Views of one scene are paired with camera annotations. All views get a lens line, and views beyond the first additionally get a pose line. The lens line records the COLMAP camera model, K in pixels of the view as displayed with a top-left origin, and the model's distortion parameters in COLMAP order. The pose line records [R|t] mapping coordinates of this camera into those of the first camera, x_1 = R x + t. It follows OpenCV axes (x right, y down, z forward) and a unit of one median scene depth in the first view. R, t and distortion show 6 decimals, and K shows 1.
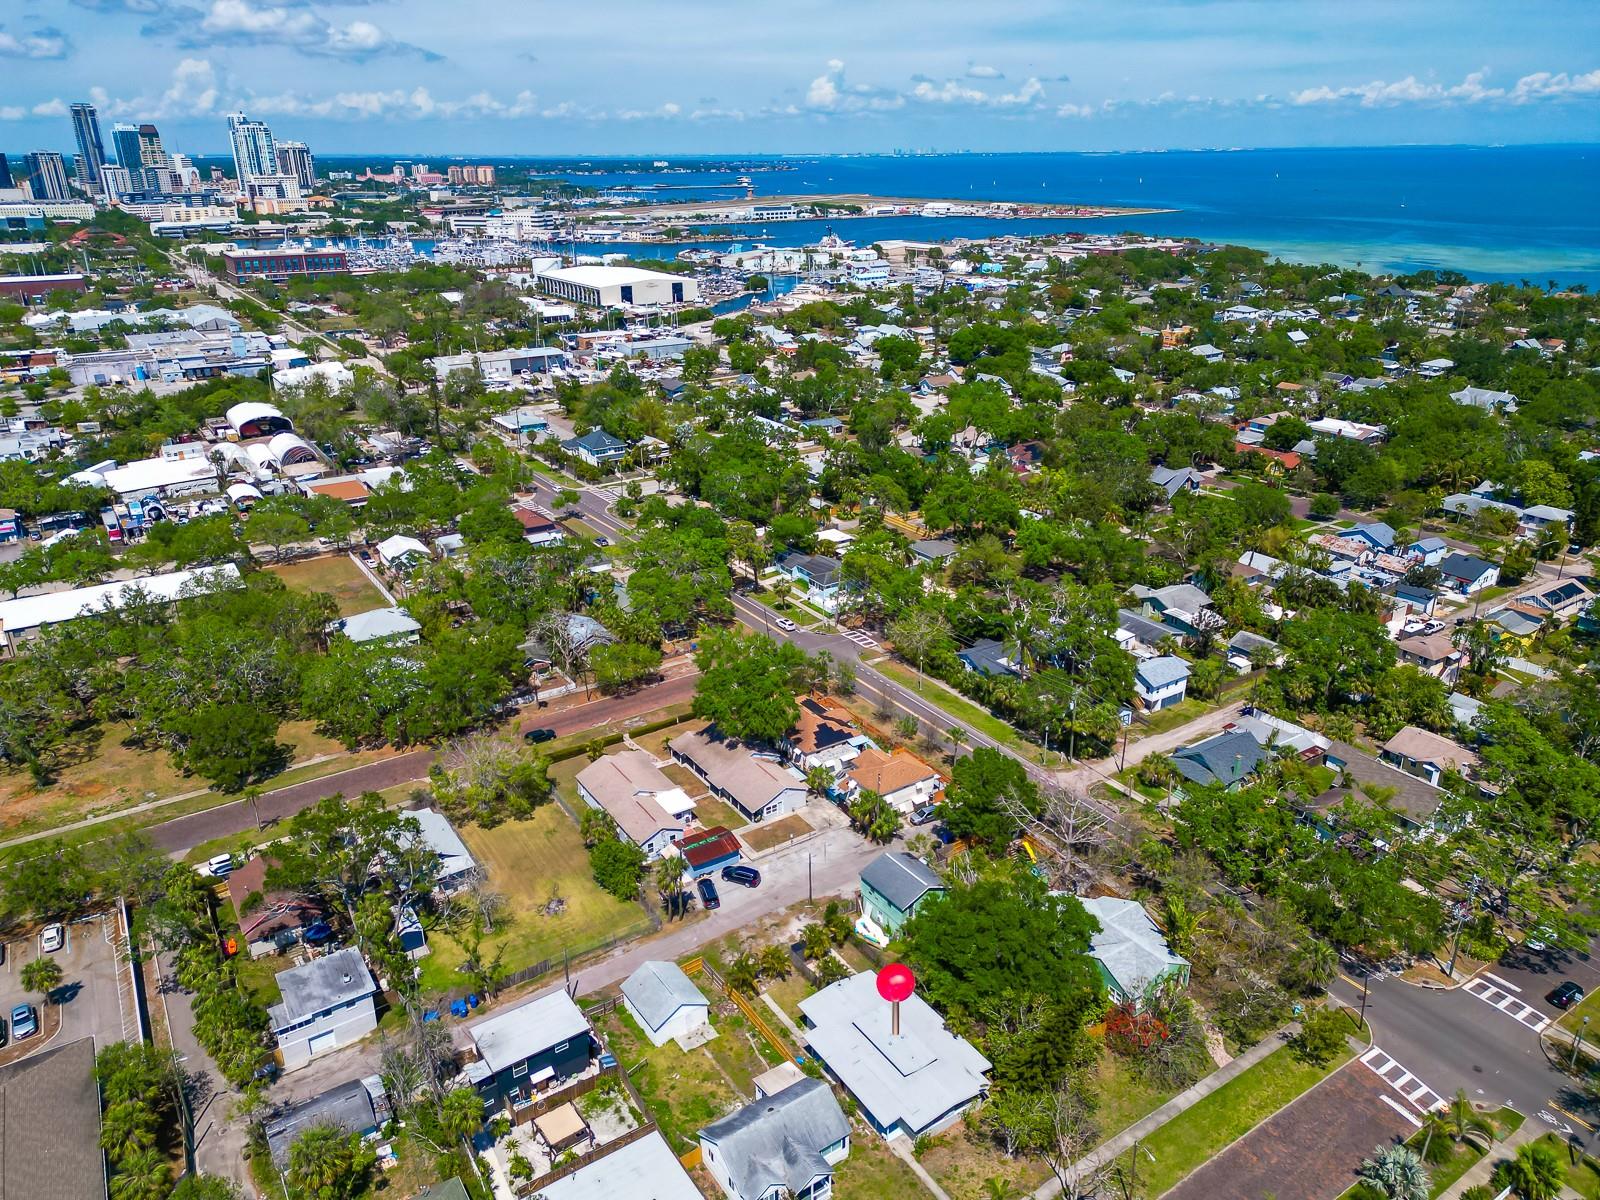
lens RADIAL K [[1116.0, 0, 797.4], [0, 1116.0, 600.3], [0, 0, 1]] dist [0.076400, -0.067946]
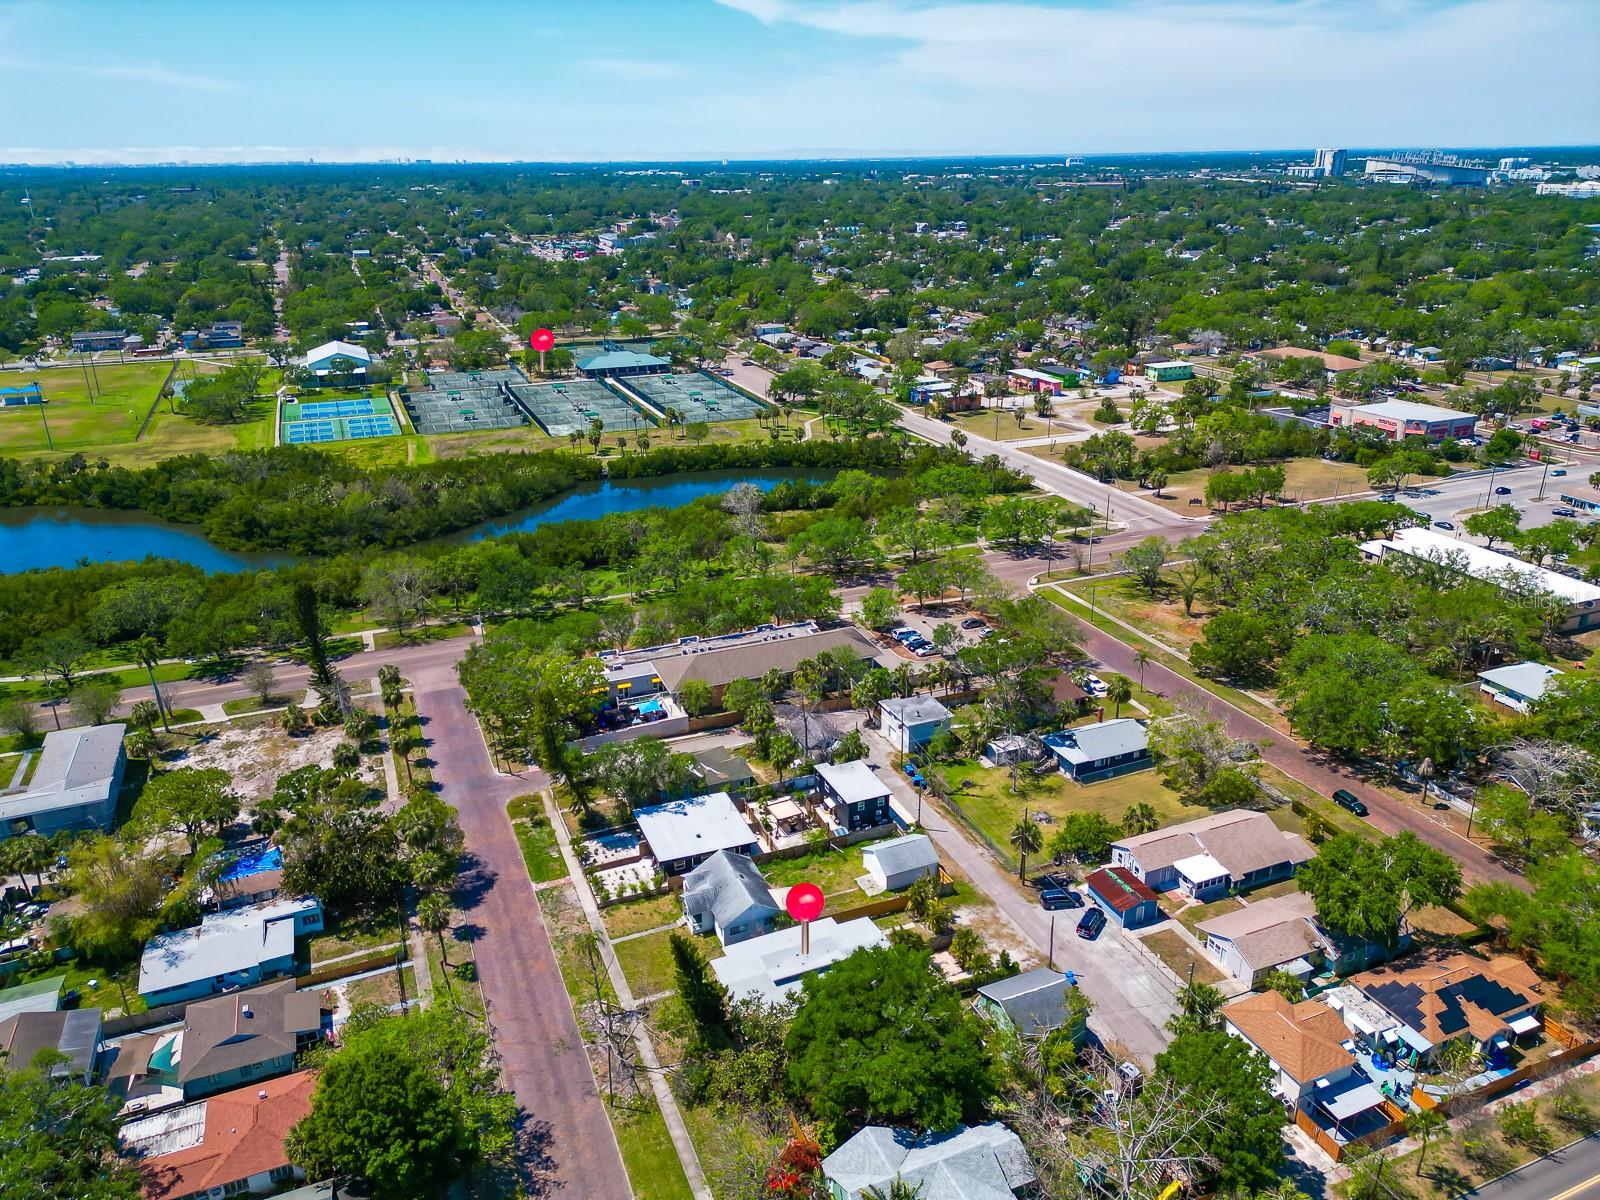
lens RADIAL K [[1116.0, 0, 799.7], [0, 1116.0, 613.6], [0, 0, 1]] dist [0.076400, -0.067946]
pose [[-0.184981, 0.378903, -0.906761, 0.571994], [-0.356430, 0.833991, 0.421208, -0.212915], [0.915827, 0.401112, -0.019220, 0.527373]]
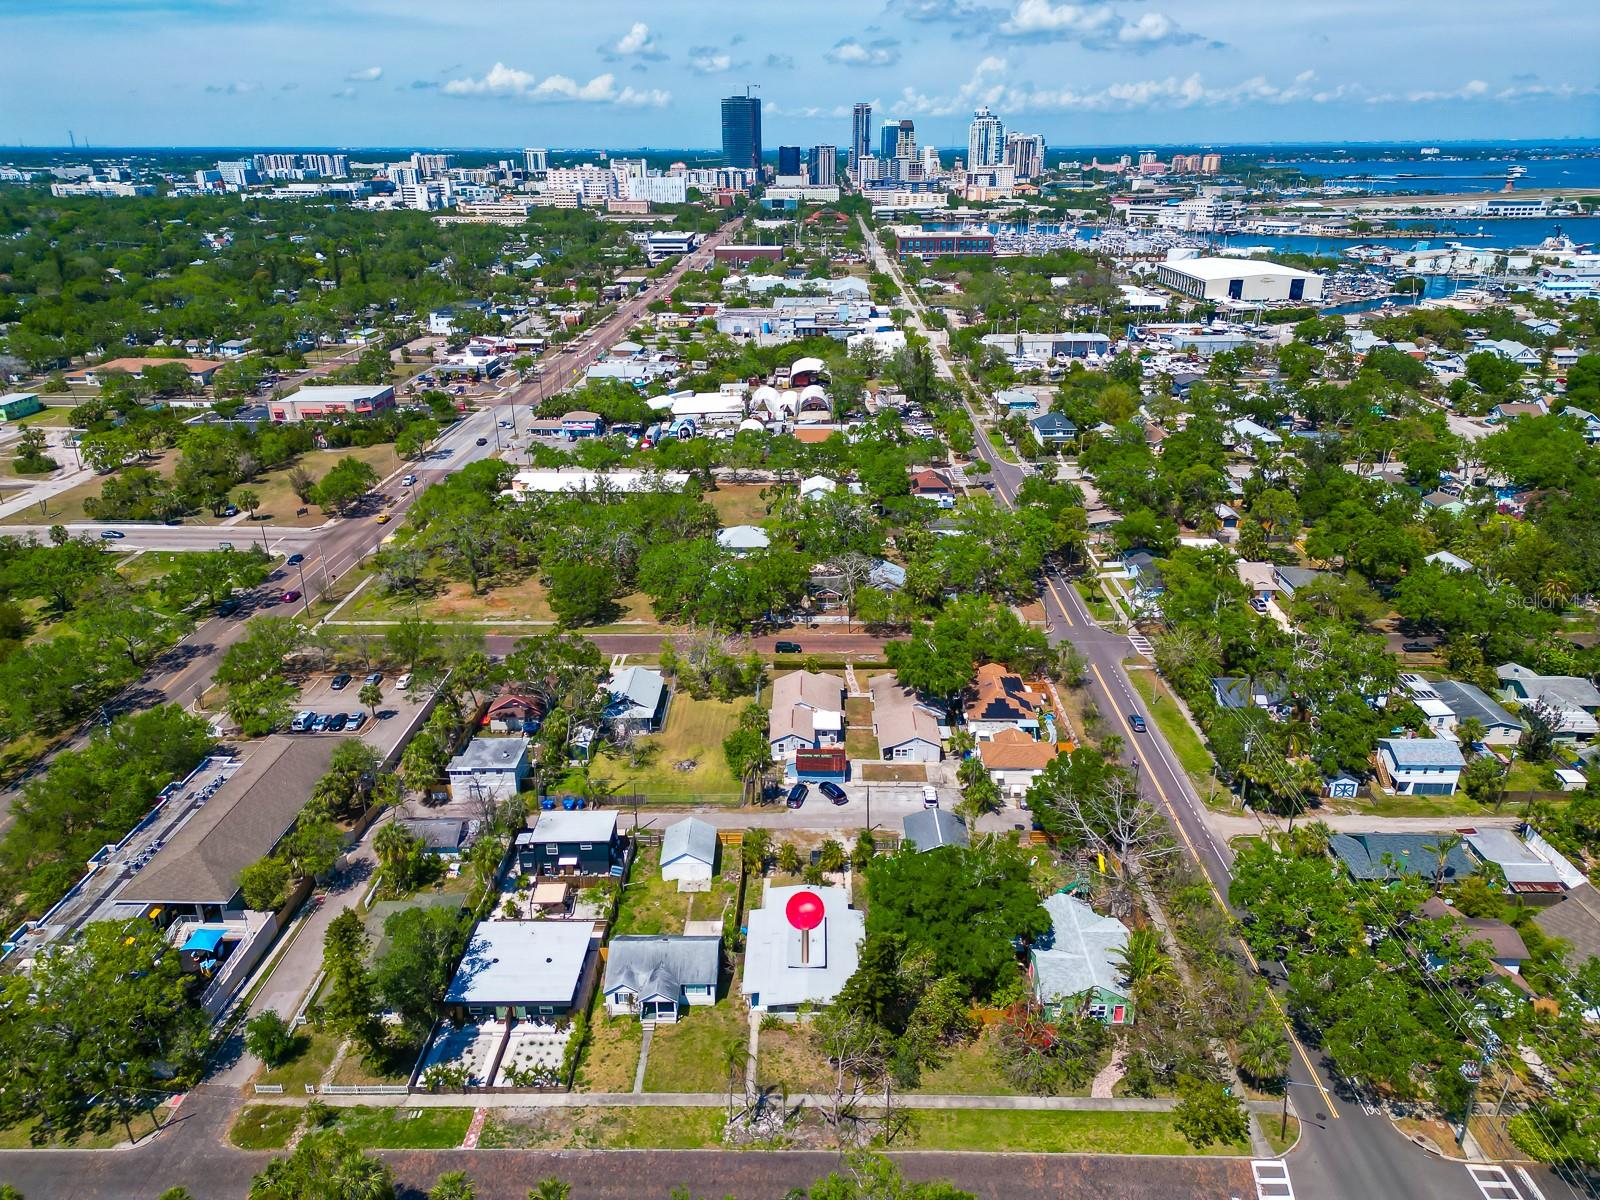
lens RADIAL K [[1116.0, 0, 800.0], [0, 1116.0, 598.8], [0, 0, 1]] dist [0.076400, -0.067946]
pose [[0.825902, 0.213193, -0.521952, 0.352889], [-0.209437, 0.975520, 0.067056, -0.008268], [0.523471, 0.053935, 0.850335, 0.018340]]
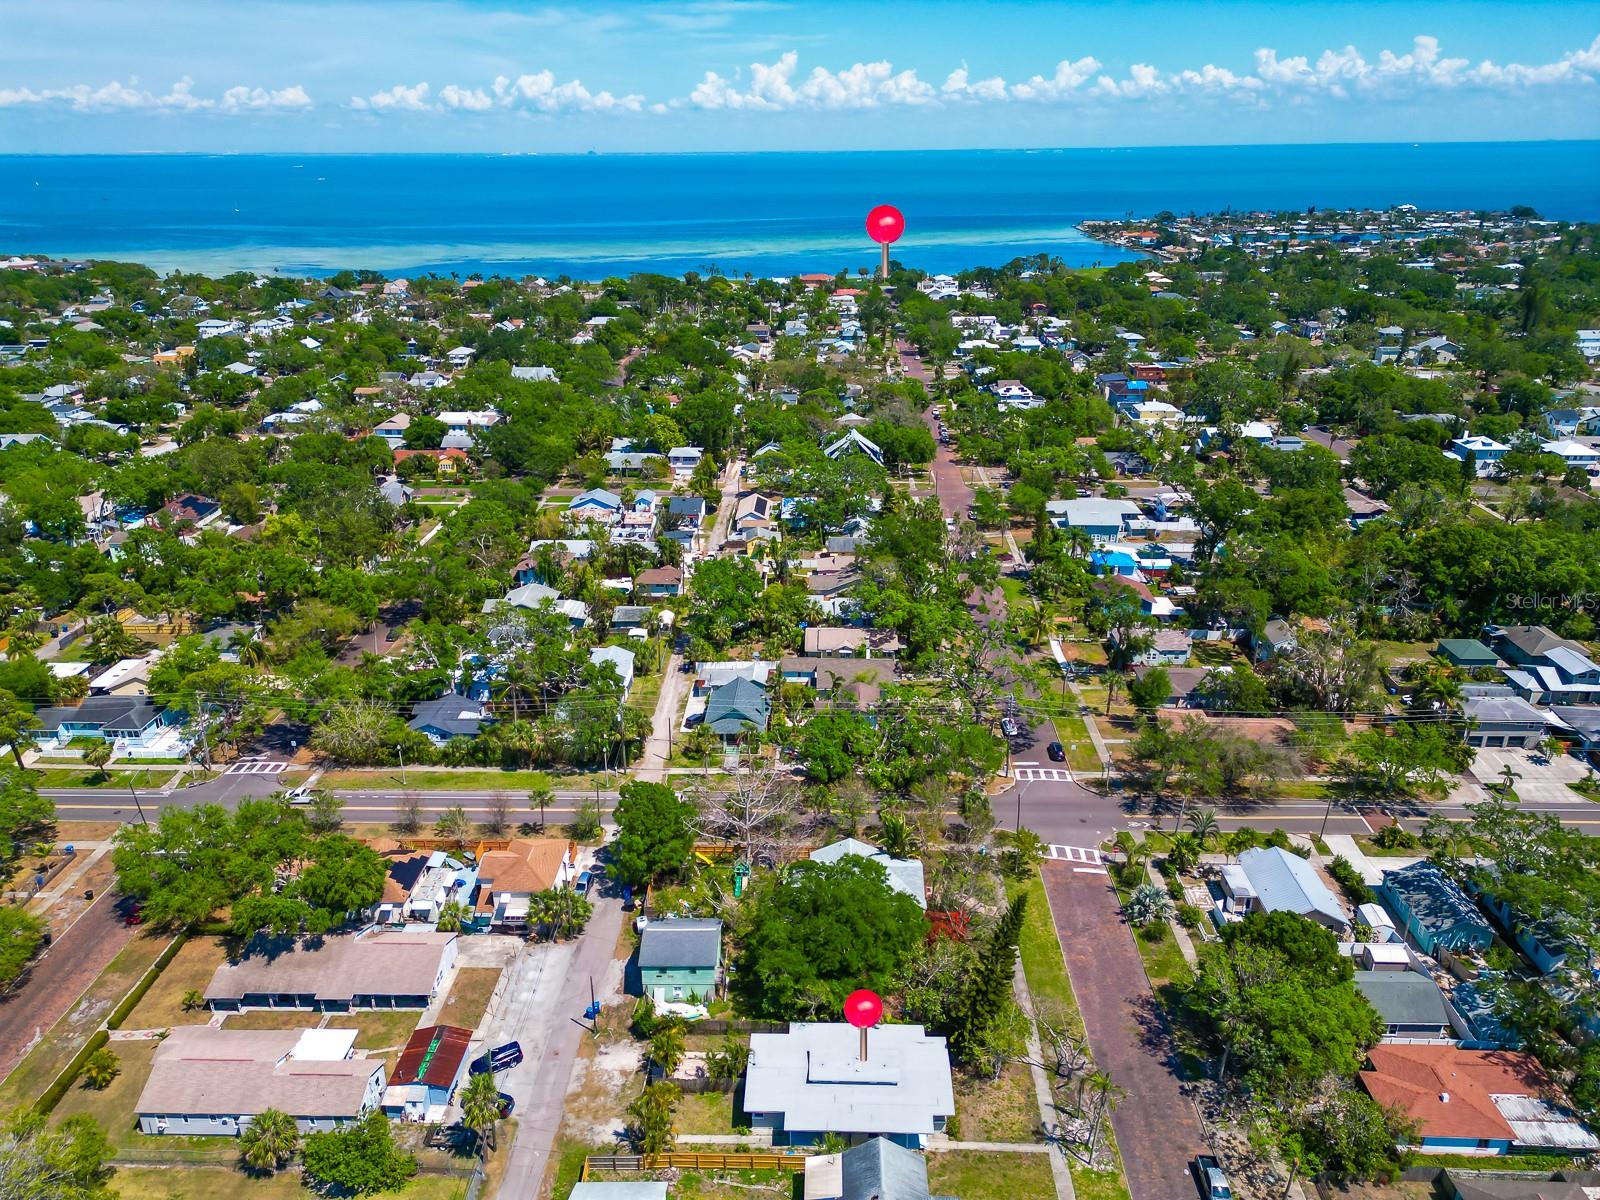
lens RADIAL K [[1116.0, 0, 798.7], [0, 1116.0, 599.8], [0, 0, 1]] dist [0.076400, -0.067946]
pose [[0.577427, -0.302411, 0.758371, -0.331490], [0.306737, 0.941179, 0.141757, -0.082475], [-0.756631, 0.150766, 0.636222, 0.215725]]
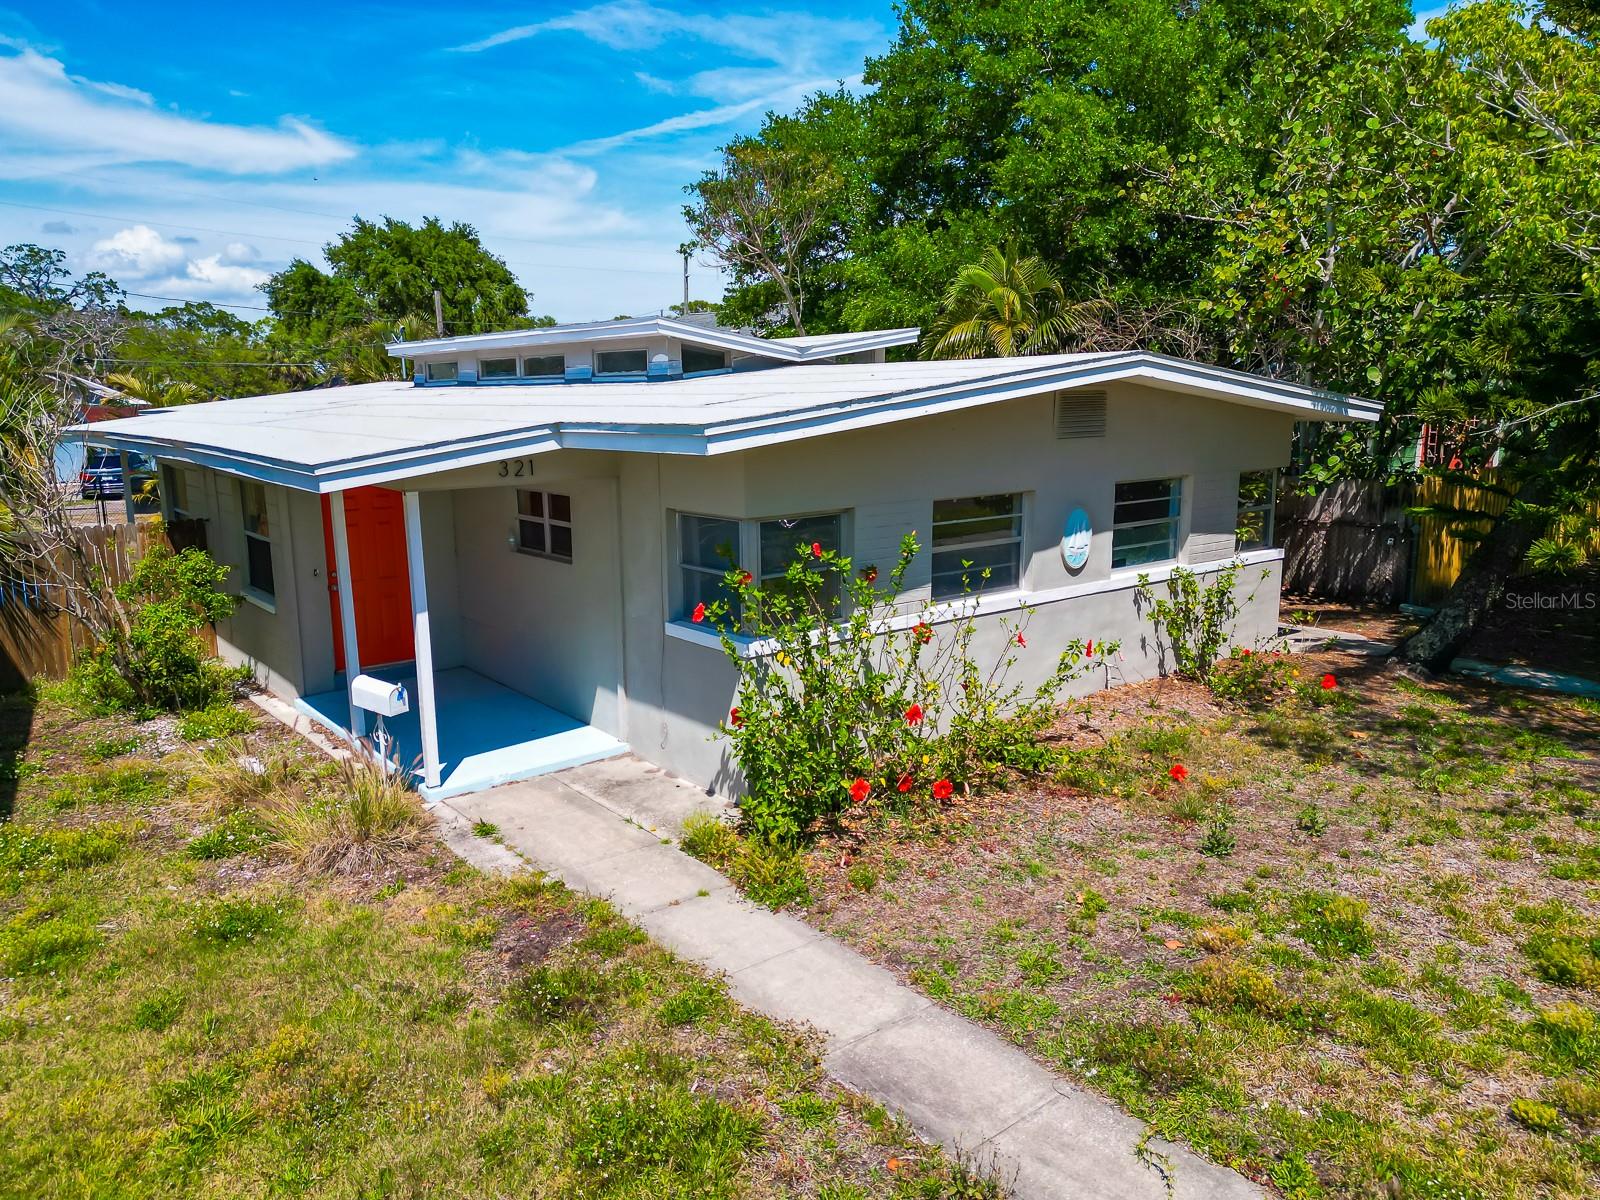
lens RADIAL K [[1116.0, 0, 794.3], [0, 1116.0, 597.6], [0, 0, 1]] dist [0.076400, -0.067946]
pose [[0.995138, -0.020599, 0.096311, 0.056042], [0.039510, 0.979243, -0.198801, 0.271061], [-0.090217, 0.201640, 0.975296, 0.511094]]
